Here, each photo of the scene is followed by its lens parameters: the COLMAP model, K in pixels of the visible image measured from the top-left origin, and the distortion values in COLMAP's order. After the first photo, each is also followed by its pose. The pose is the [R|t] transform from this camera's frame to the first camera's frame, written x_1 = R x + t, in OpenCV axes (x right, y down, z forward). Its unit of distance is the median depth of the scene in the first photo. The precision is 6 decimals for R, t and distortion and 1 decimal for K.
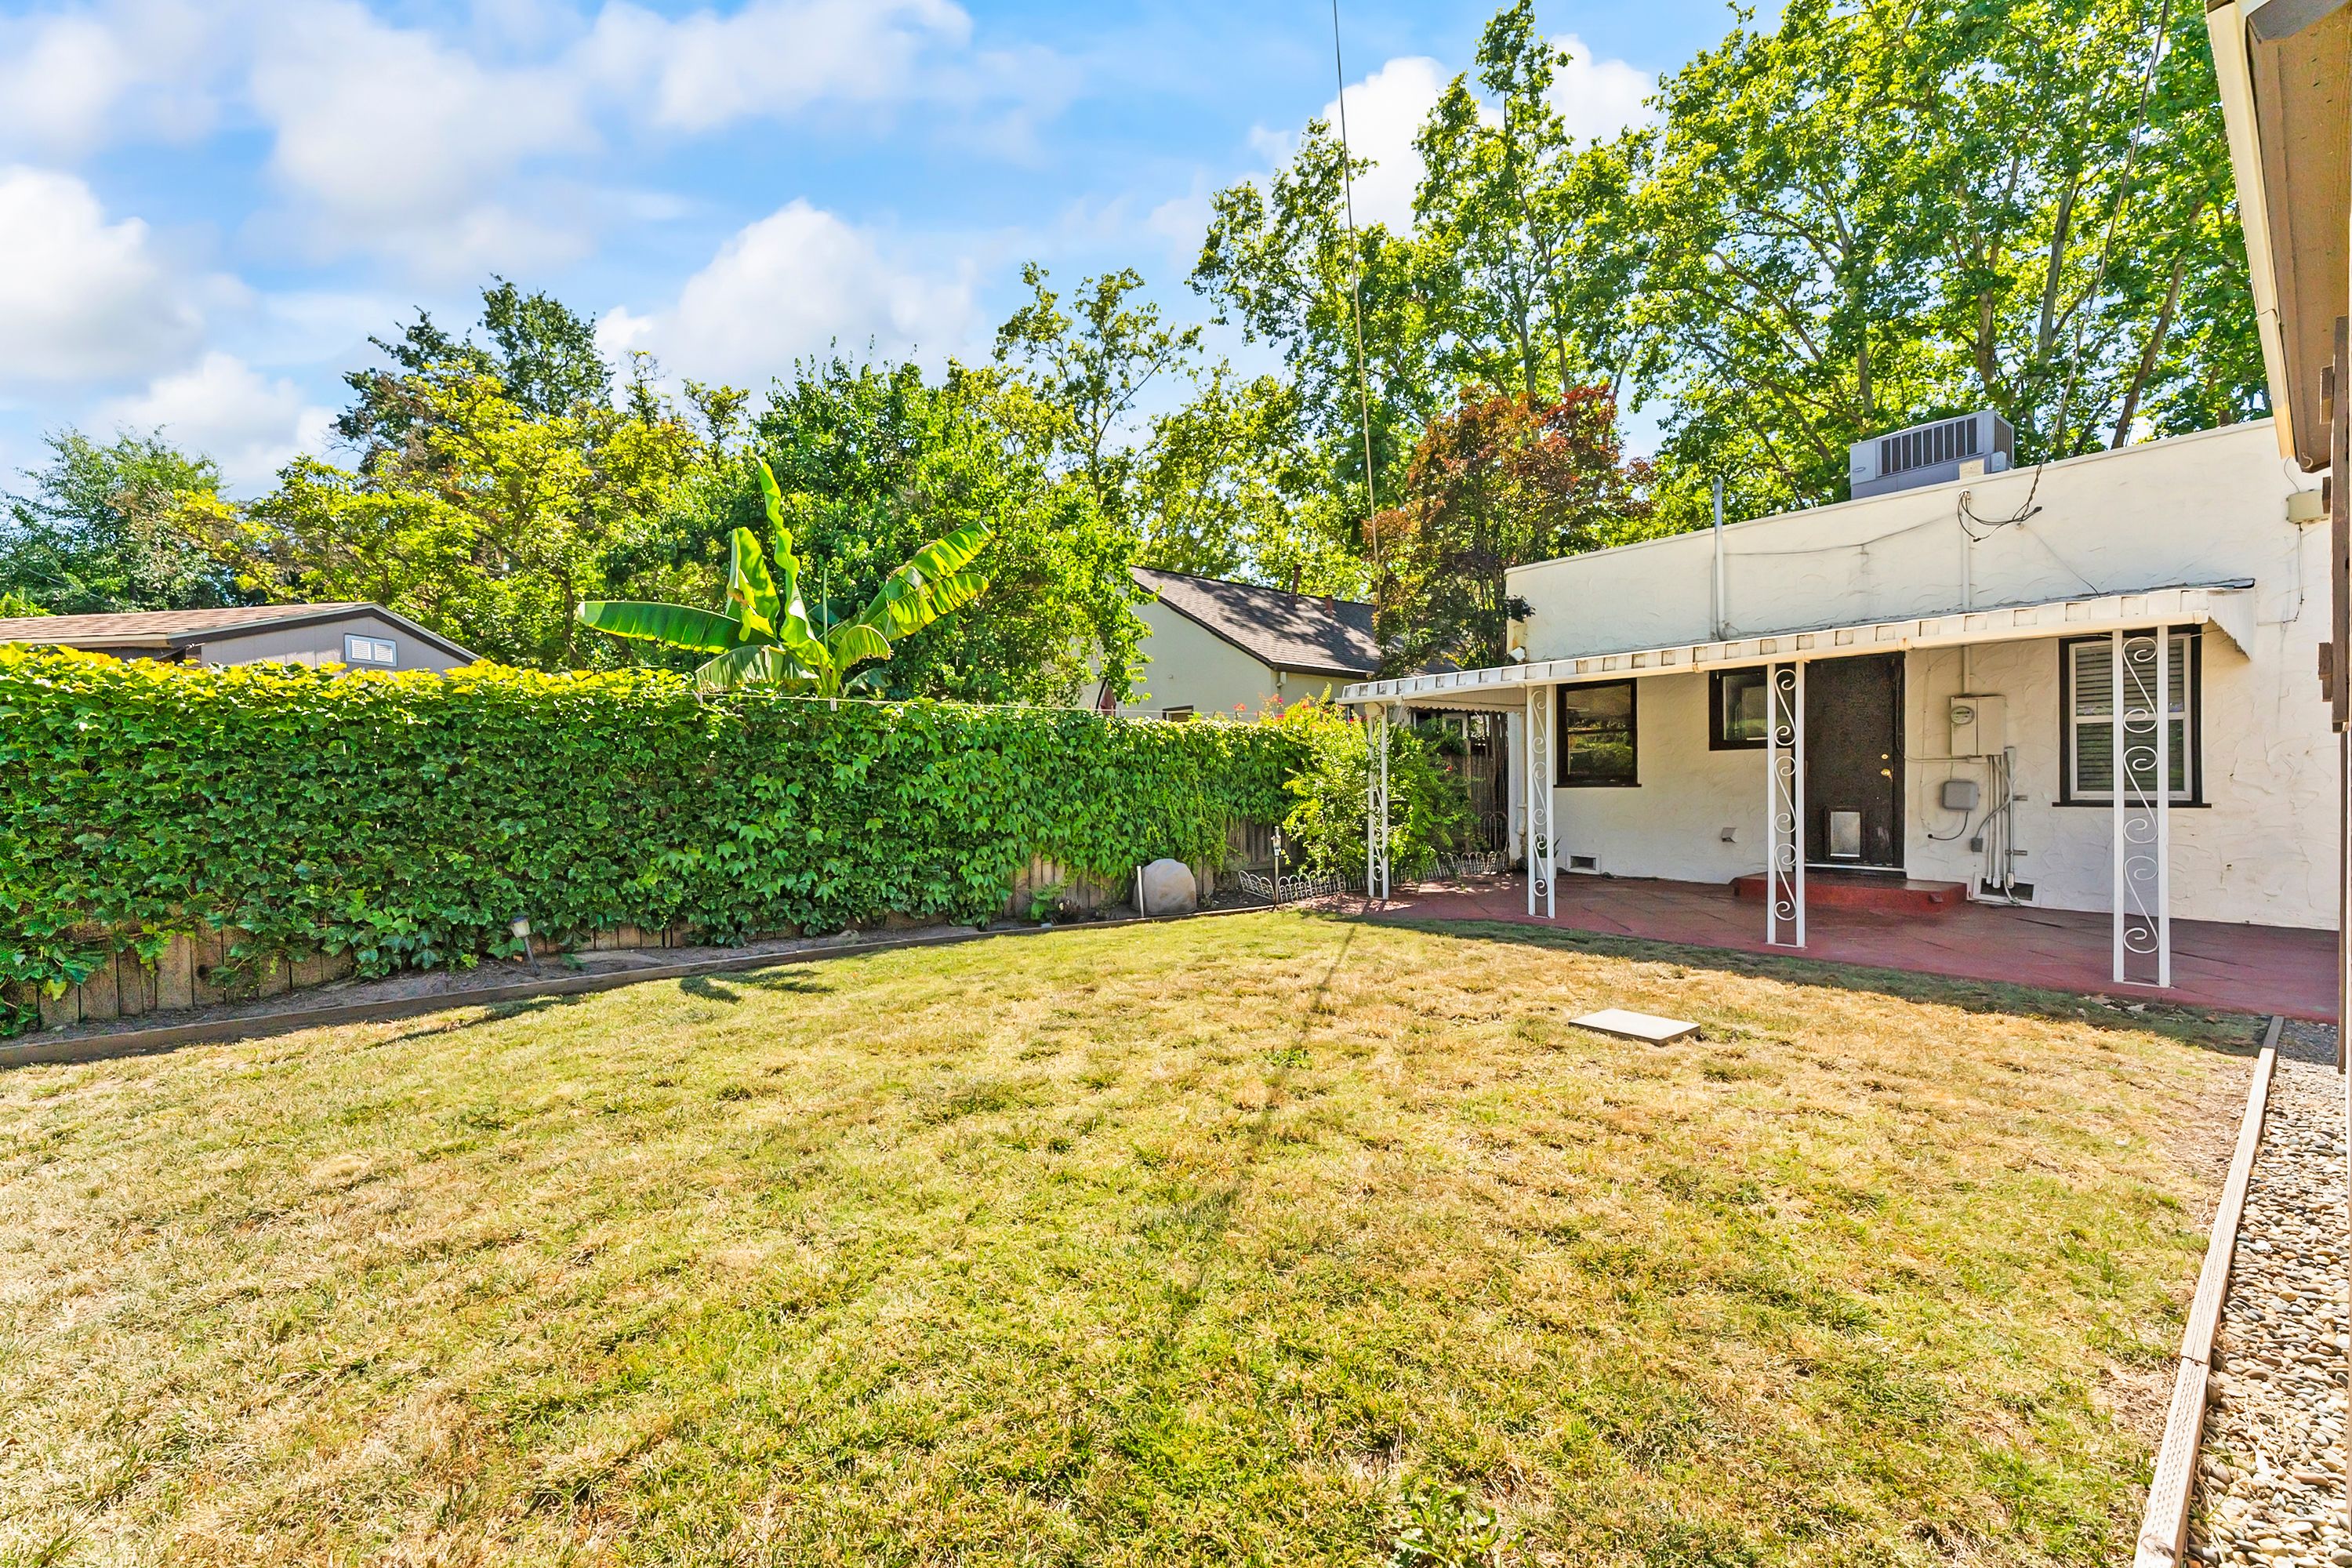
lens RADIAL K [[957.0, 0, 1176.0], [0, 957.0, 784.0], [0, 0, 1]] dist [0.000203, -0.000225]
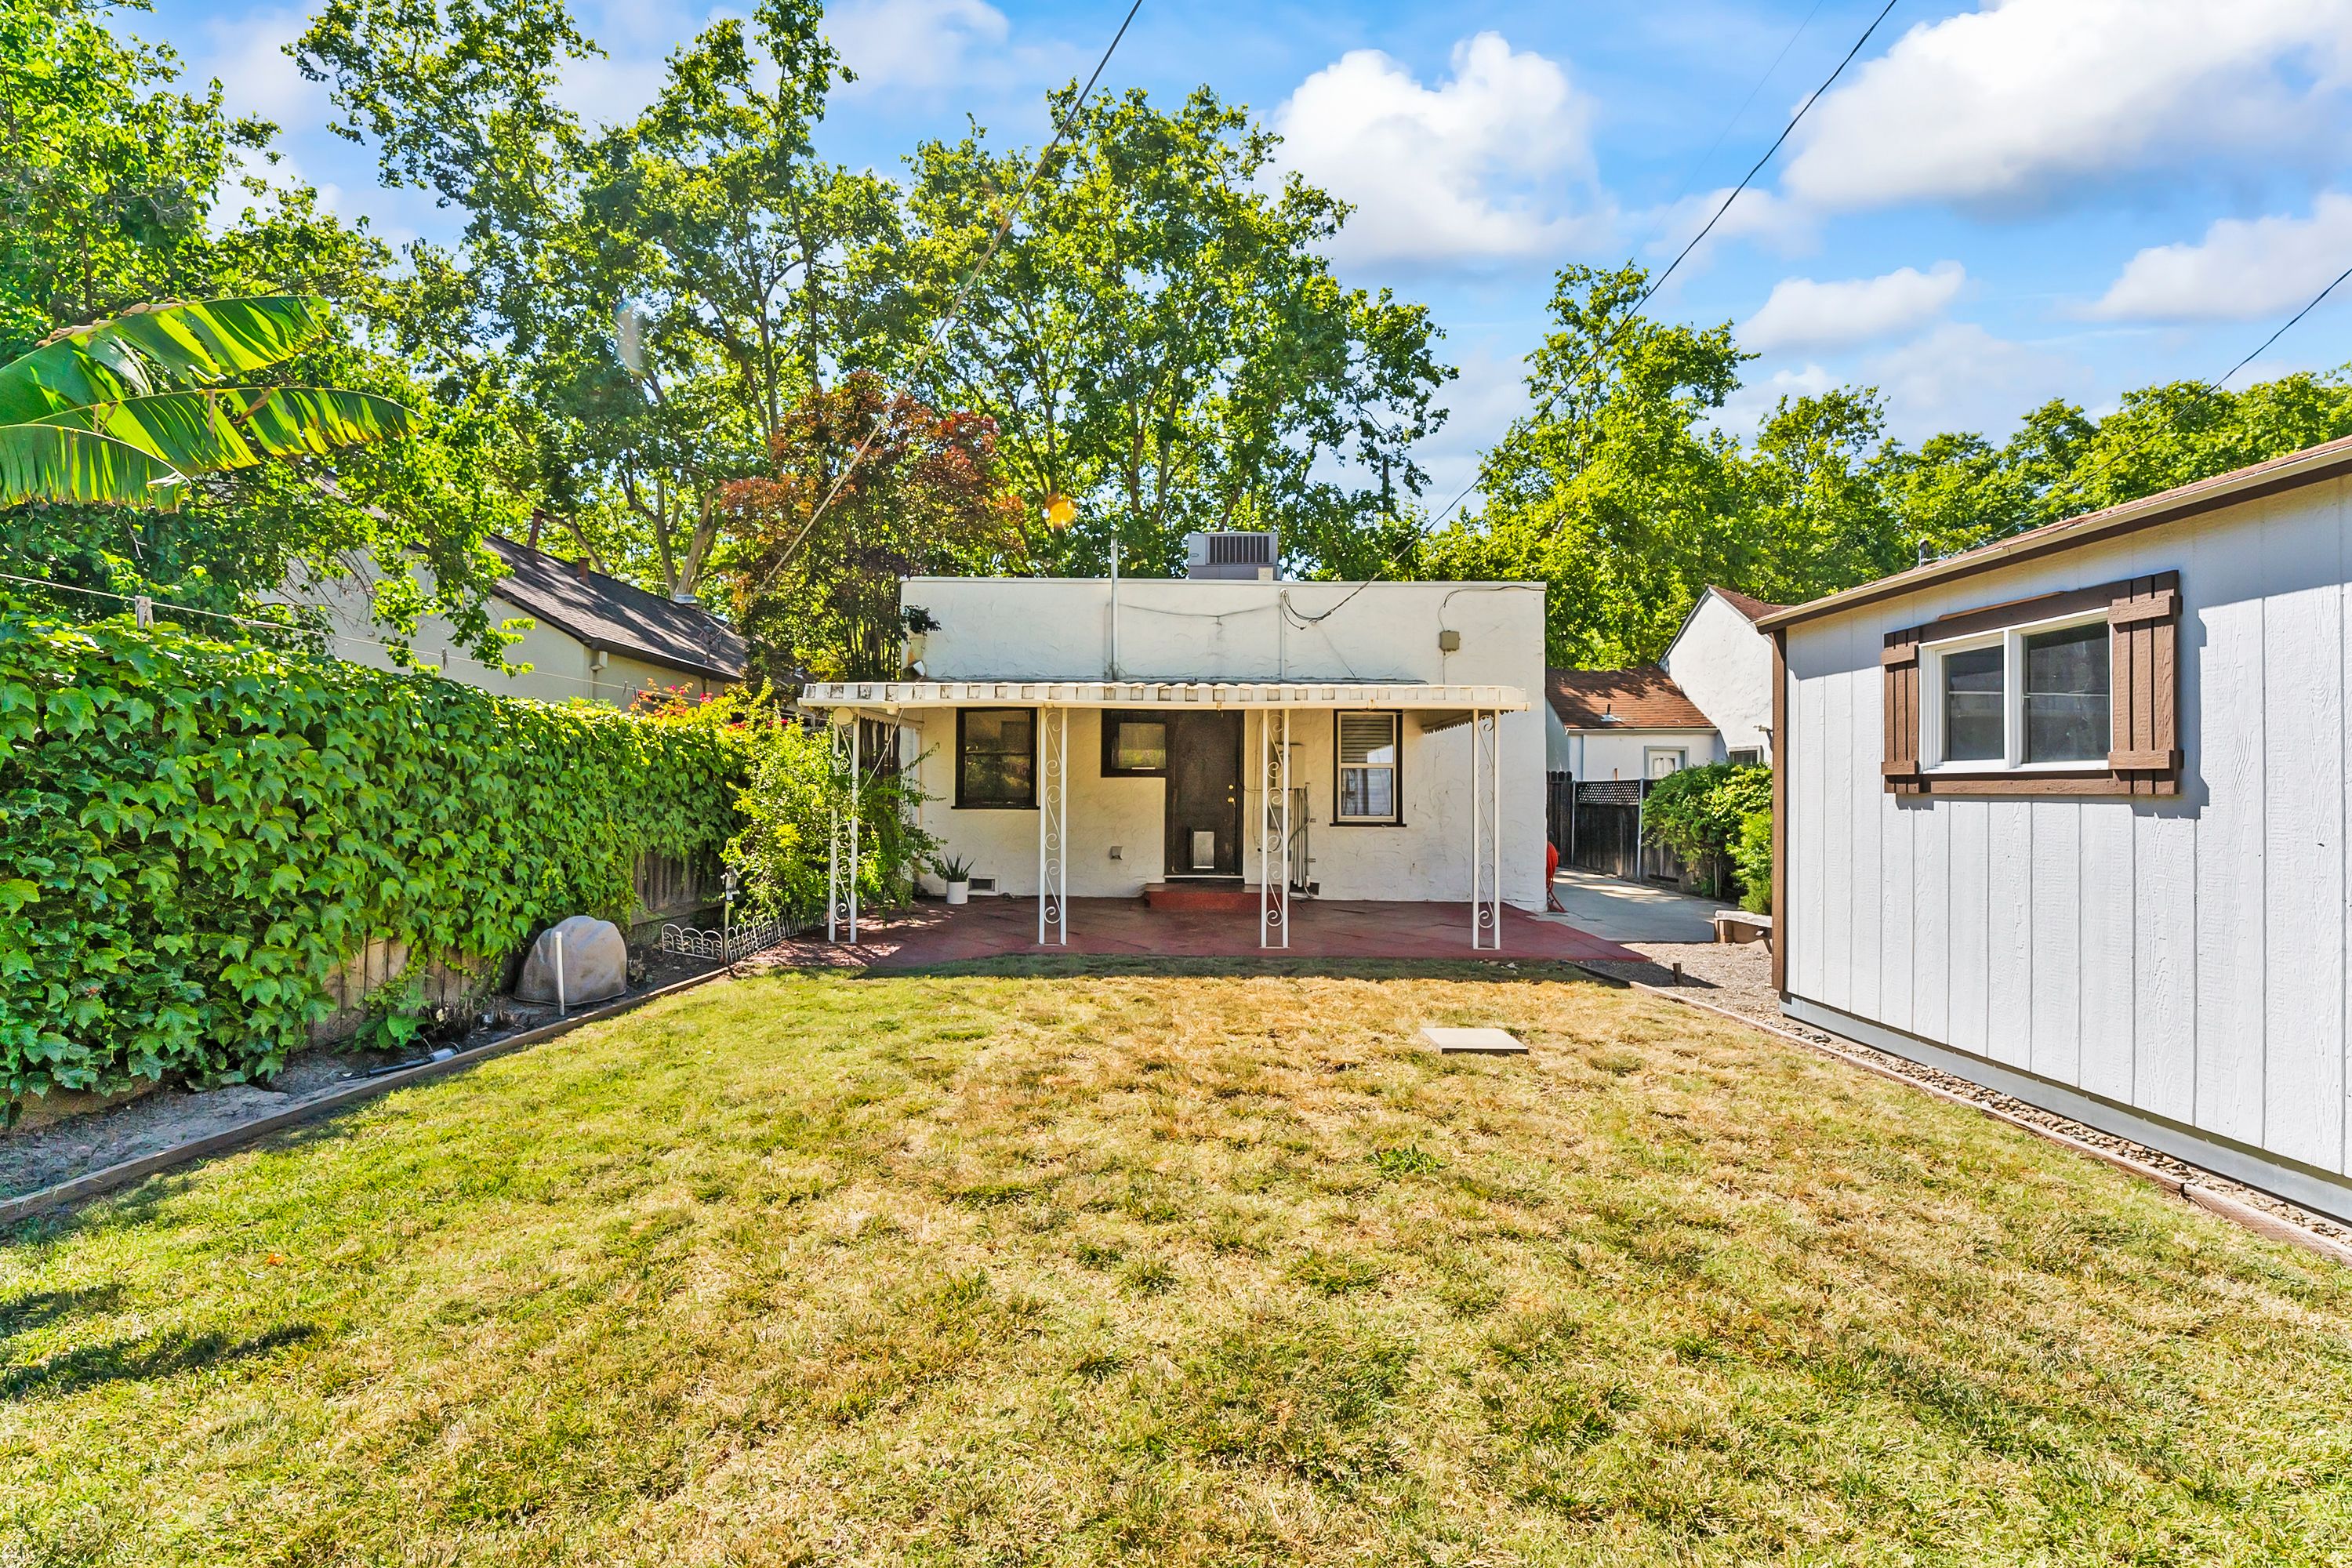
lens RADIAL K [[939.2, 0, 1189.8], [0, 939.2, 780.8], [0, 0, 1]] dist [-0.002050, 0.000185]
pose [[0.624431, 0.029202, 0.780534, -0.258987], [-0.013612, 0.999556, -0.026507, -0.003966], [-0.780962, 0.005927, 0.624551, 0.270320]]
